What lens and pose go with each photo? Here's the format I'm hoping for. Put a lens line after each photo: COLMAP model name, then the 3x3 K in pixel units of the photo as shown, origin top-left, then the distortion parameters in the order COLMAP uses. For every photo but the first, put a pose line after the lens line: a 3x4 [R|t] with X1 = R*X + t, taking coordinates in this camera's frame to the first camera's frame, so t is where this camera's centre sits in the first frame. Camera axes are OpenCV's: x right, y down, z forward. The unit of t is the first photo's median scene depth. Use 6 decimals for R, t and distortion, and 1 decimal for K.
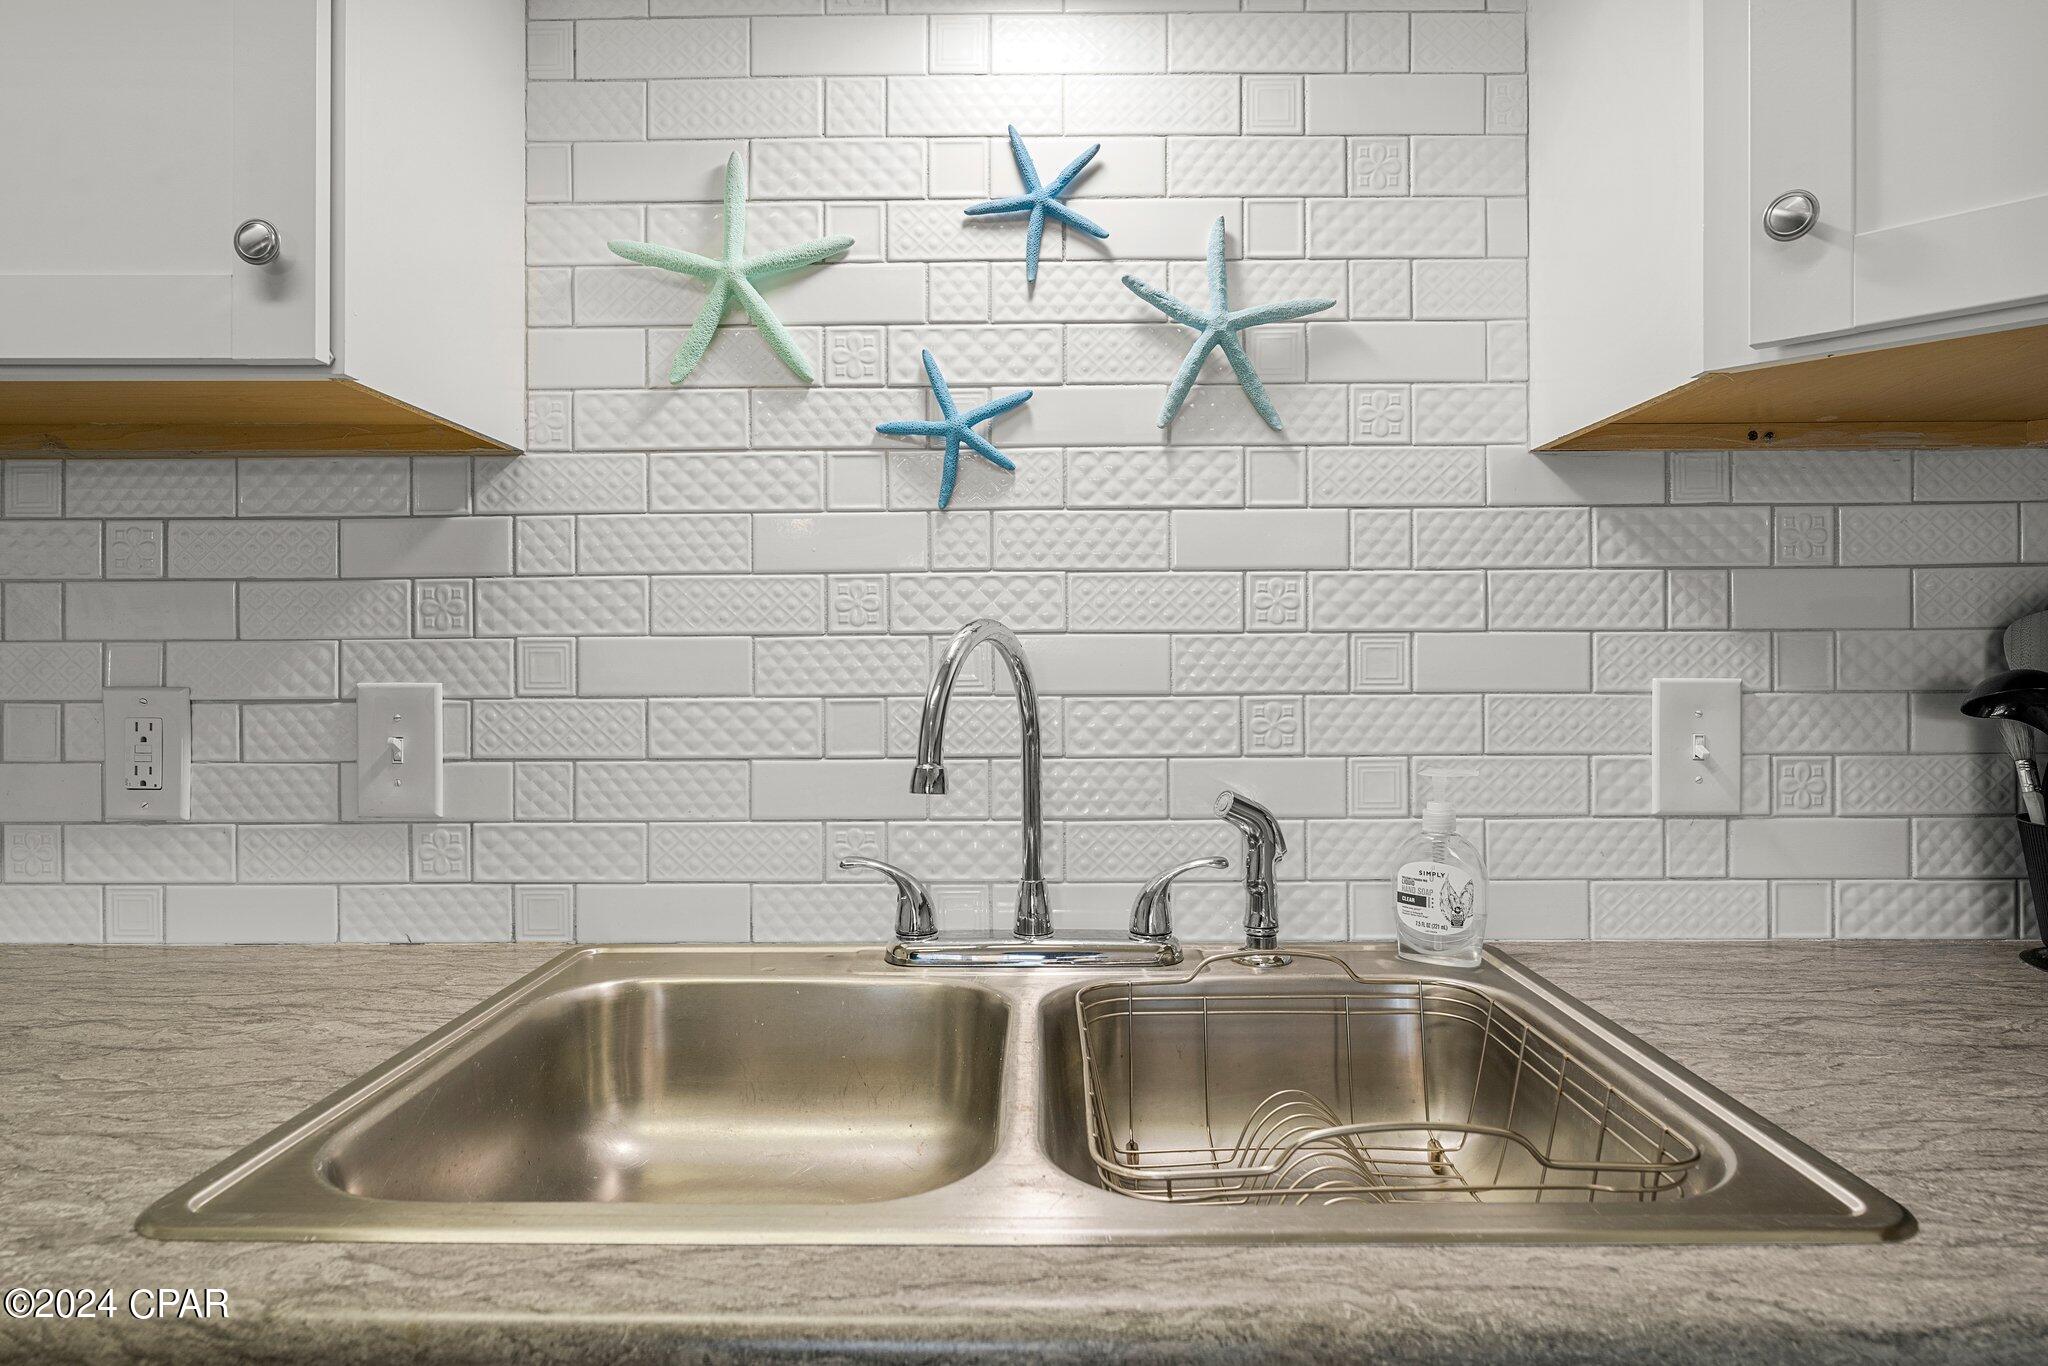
lens RADIAL K [[1194.4, 0, 1027.3], [0, 1194.4, 672.3], [0, 0, 1]] dist [-0.003438, -0.000241]
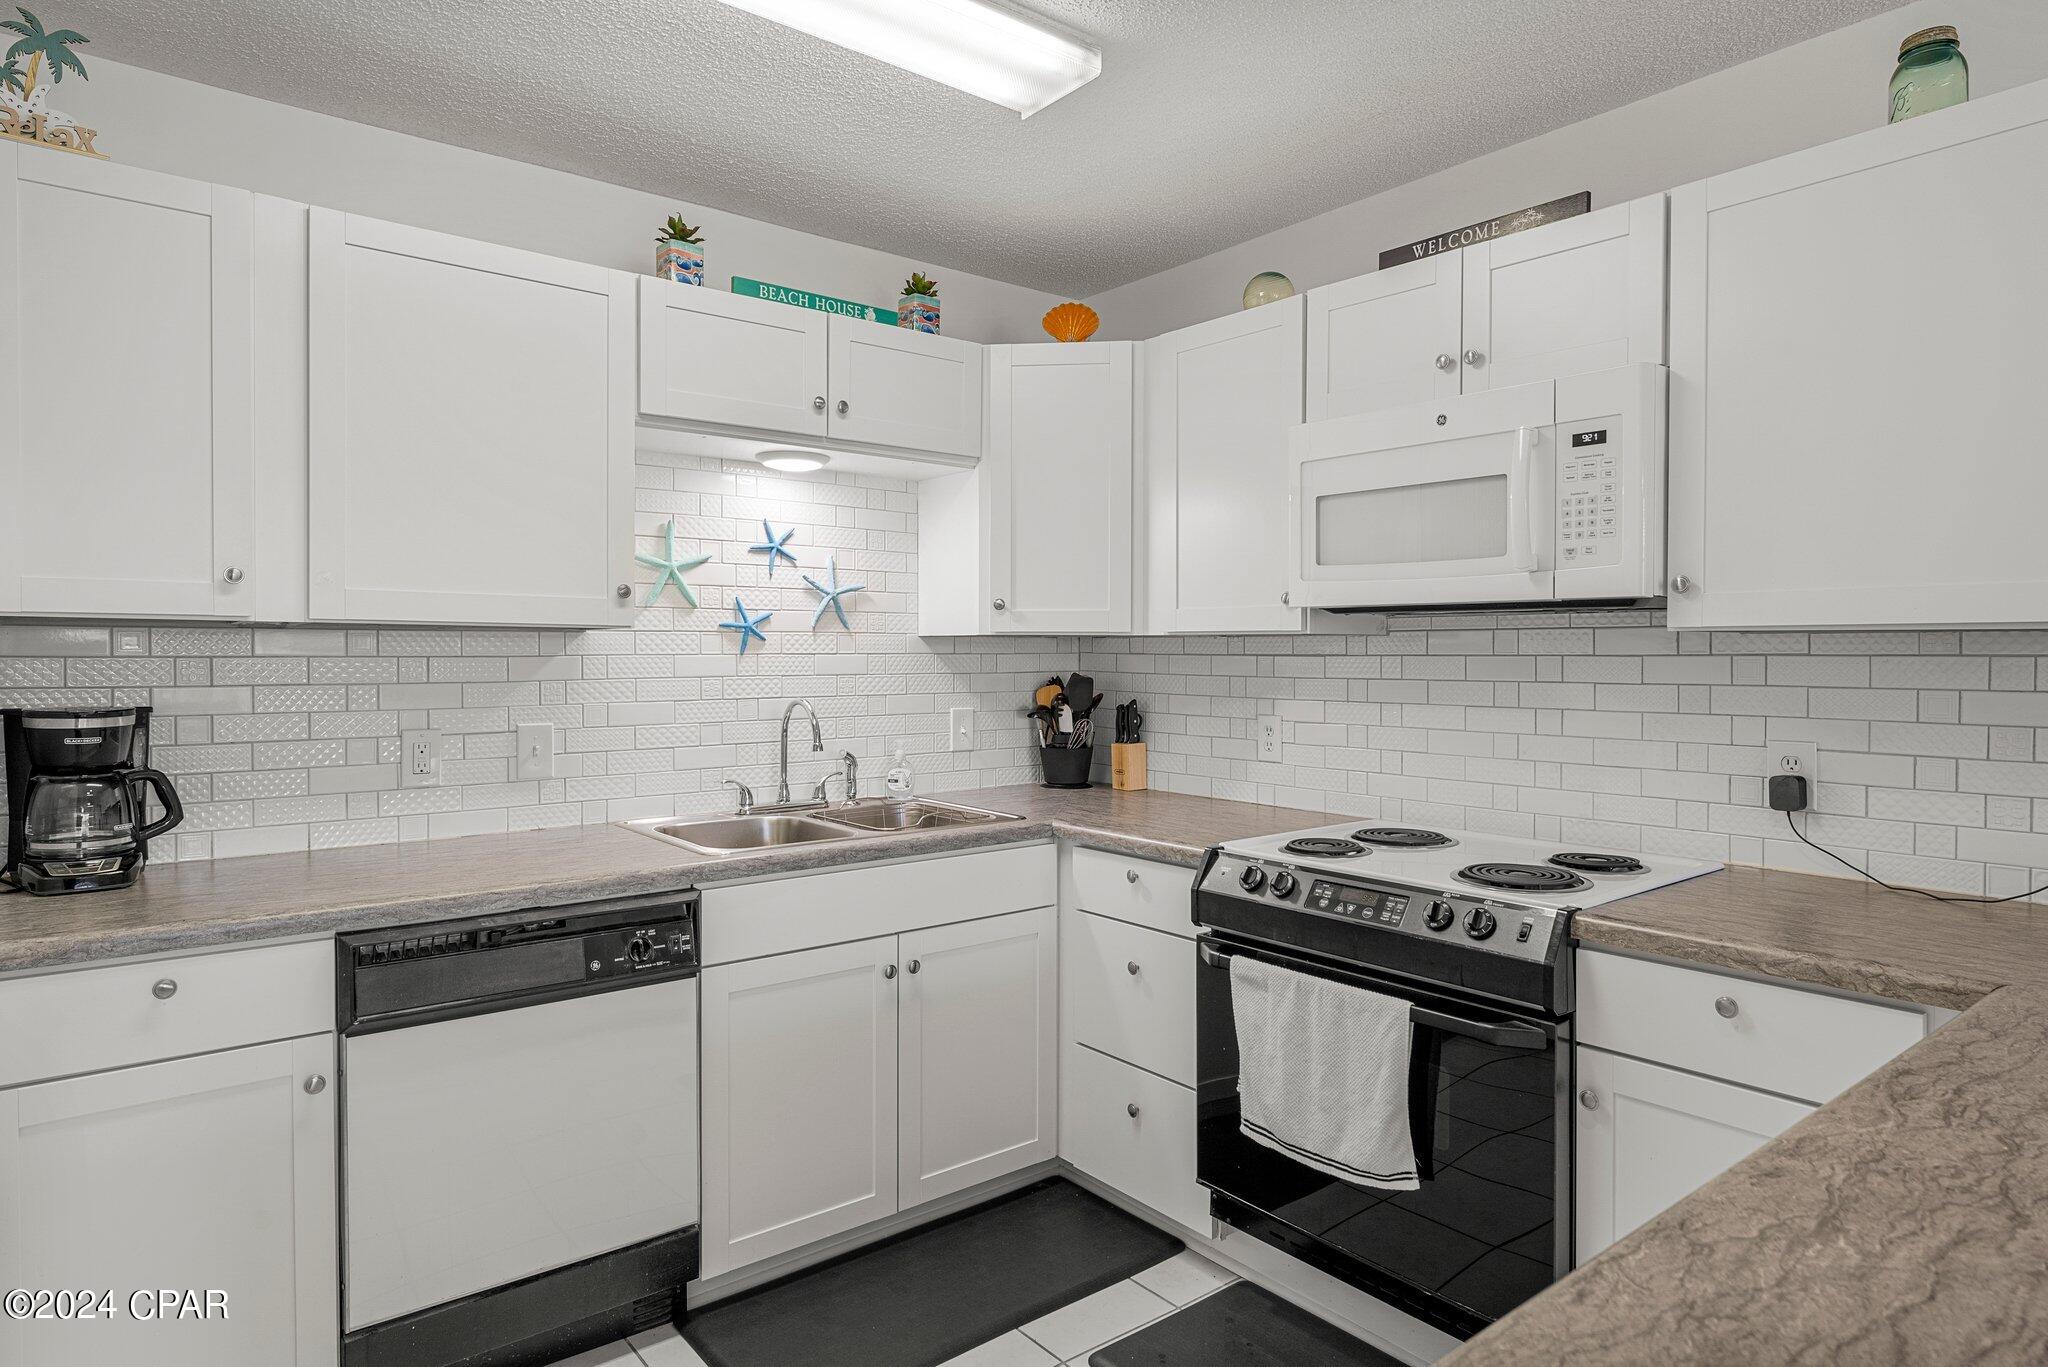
lens RADIAL K [[1164.6, 0, 1029.2], [0, 1164.6, 674.6], [0, 0, 1]] dist [-0.002441, -0.000732]
pose [[0.772860, -0.008441, 0.634521, -1.273078], [0.000894, 0.999925, 0.012213, -0.121942], [-0.634576, -0.008872, 0.772809, -1.516213]]
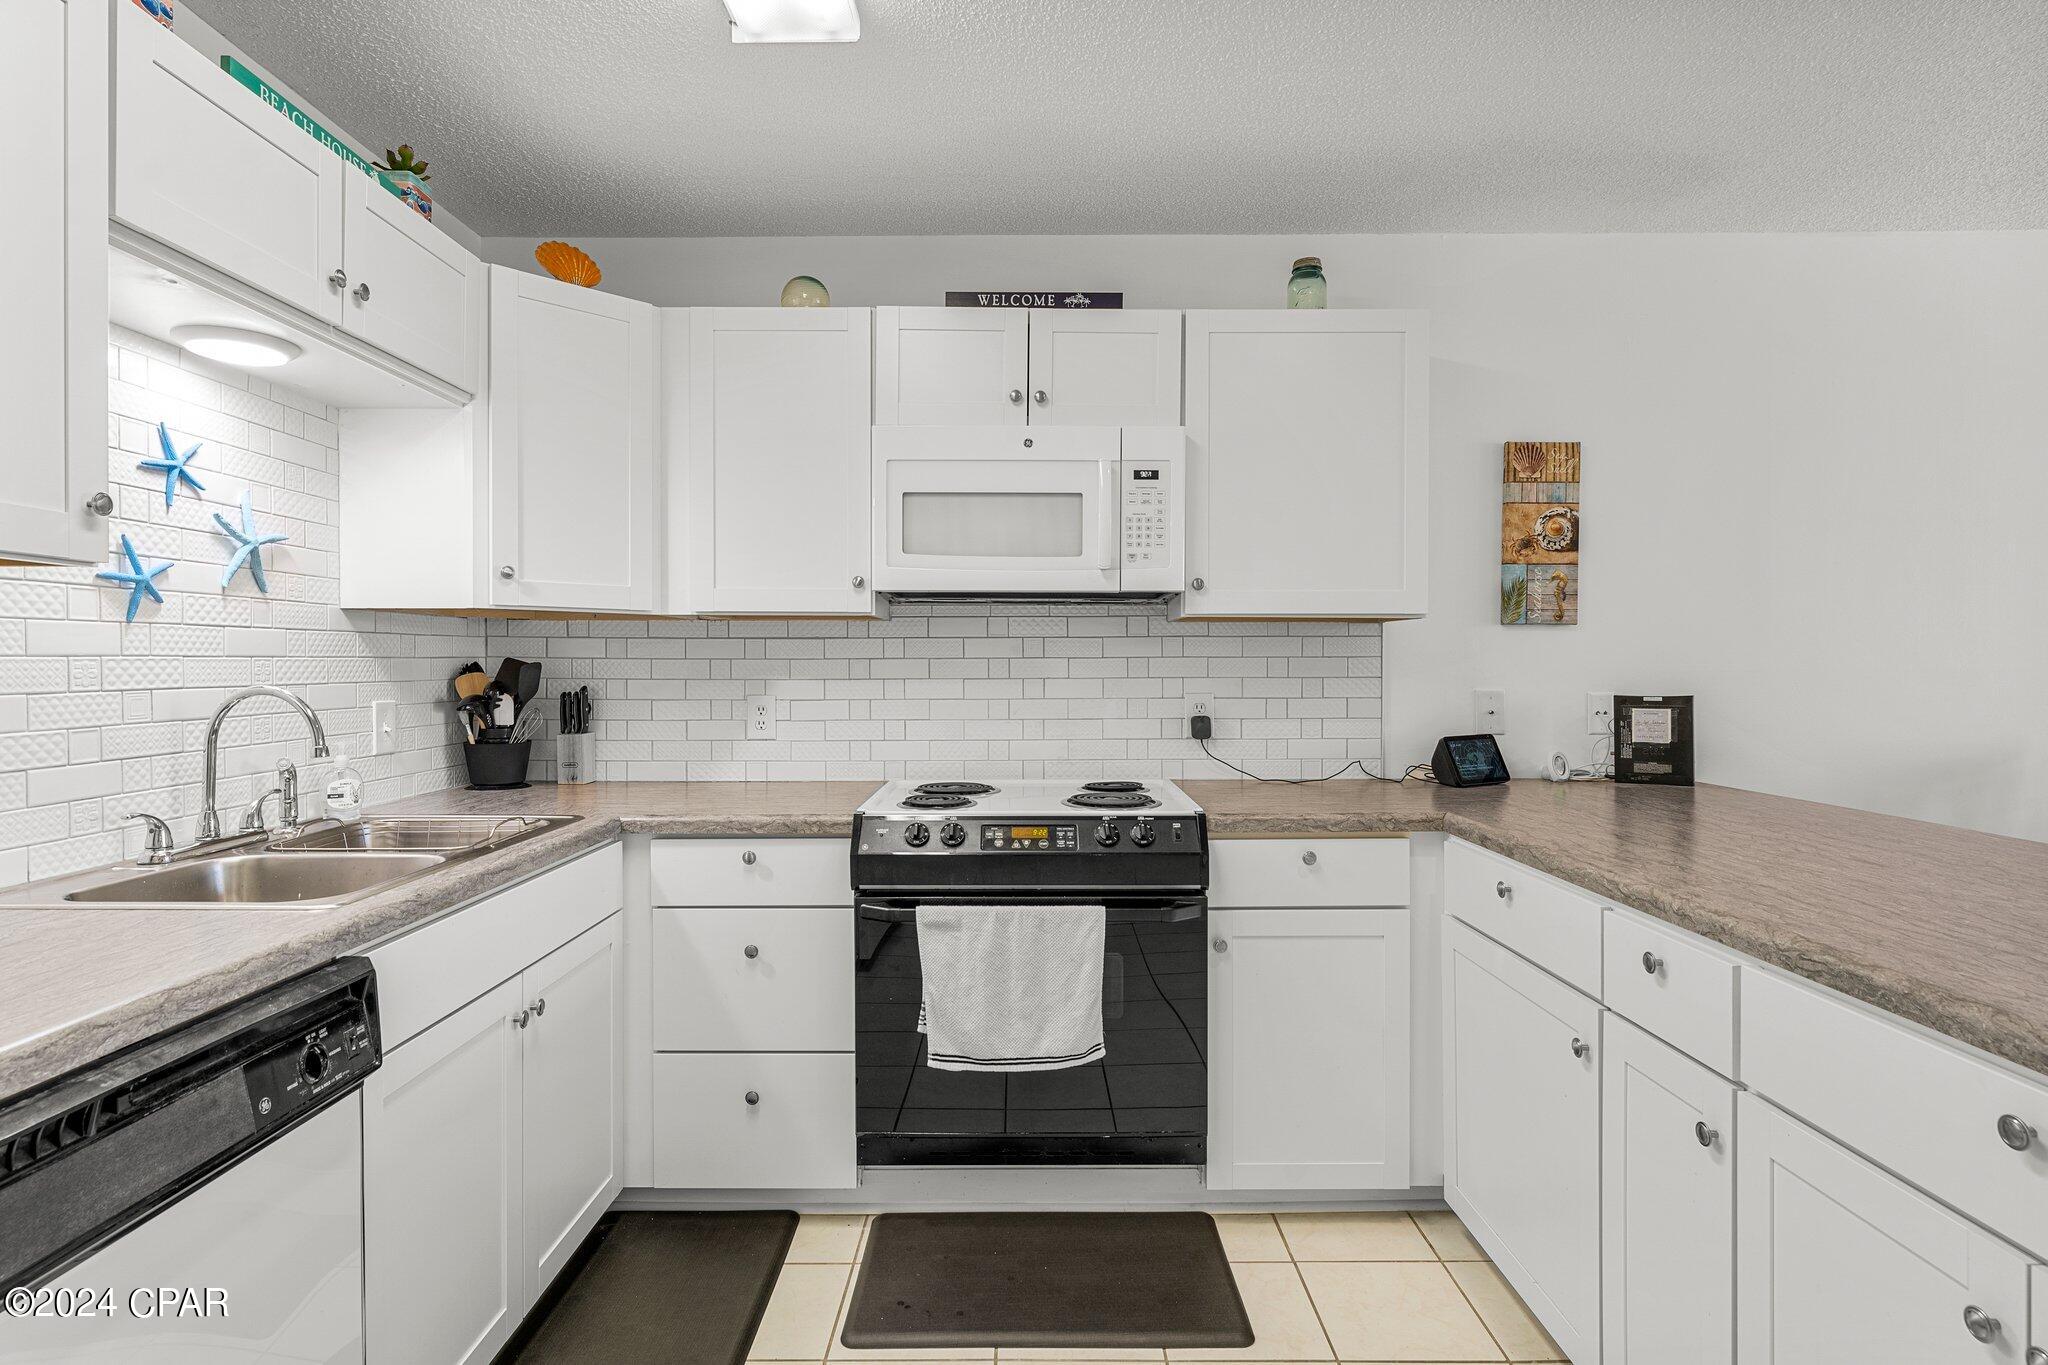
lens RADIAL K [[1028.7, 0, 1019.5], [0, 1028.7, 672.4], [0, 0, 1]] dist [-0.003294, -0.000352]
pose [[-0.009871, -0.006614, 0.999929, -1.653845], [0.007945, 0.999946, 0.006693, -0.059343], [-0.999920, 0.008011, -0.009818, -0.343419]]
